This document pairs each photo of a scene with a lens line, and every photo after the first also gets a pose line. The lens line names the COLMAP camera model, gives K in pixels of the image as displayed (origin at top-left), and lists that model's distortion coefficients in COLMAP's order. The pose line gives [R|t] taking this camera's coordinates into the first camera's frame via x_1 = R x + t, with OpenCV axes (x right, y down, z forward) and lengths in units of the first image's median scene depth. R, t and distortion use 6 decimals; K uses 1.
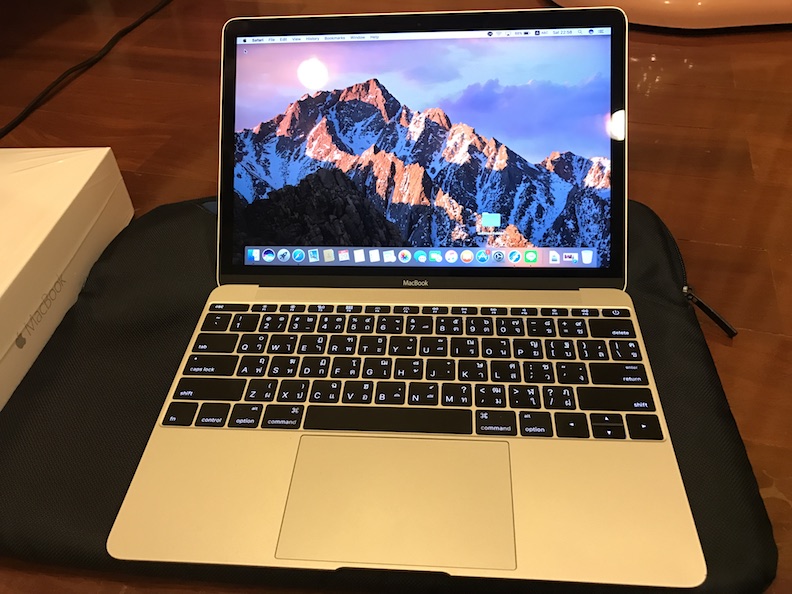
lens RADIAL K [[661.4, 0, 396.0], [0, 661.4, 297.0], [0, 0, 1]] dist [0.002326, -0.000971]
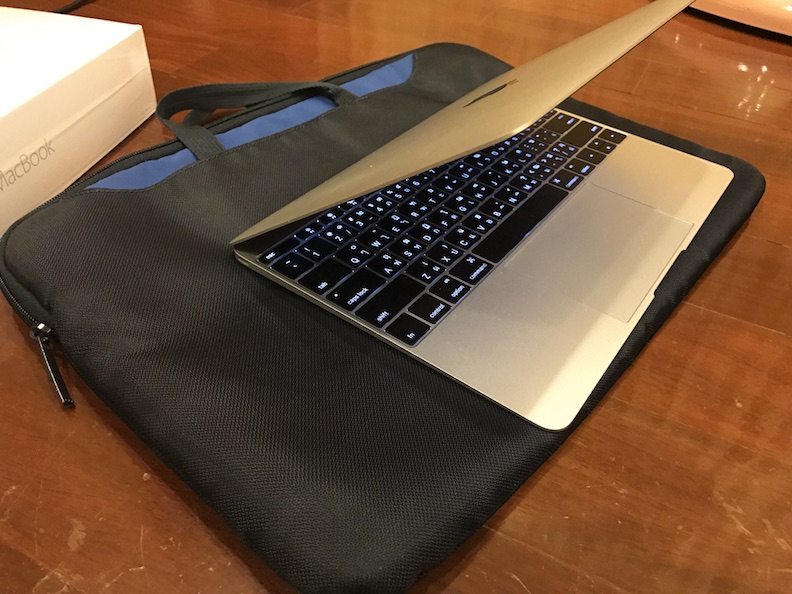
lens RADIAL K [[661.4, 0, 396.0], [0, 661.4, 297.0], [0, 0, 1]] dist [0.002326, -0.000971]
pose [[0.527543, -0.506254, 0.682206, -0.905348], [0.512461, 0.830120, 0.219737, -0.050964], [-0.677555, 0.233683, 0.697360, 0.422461]]
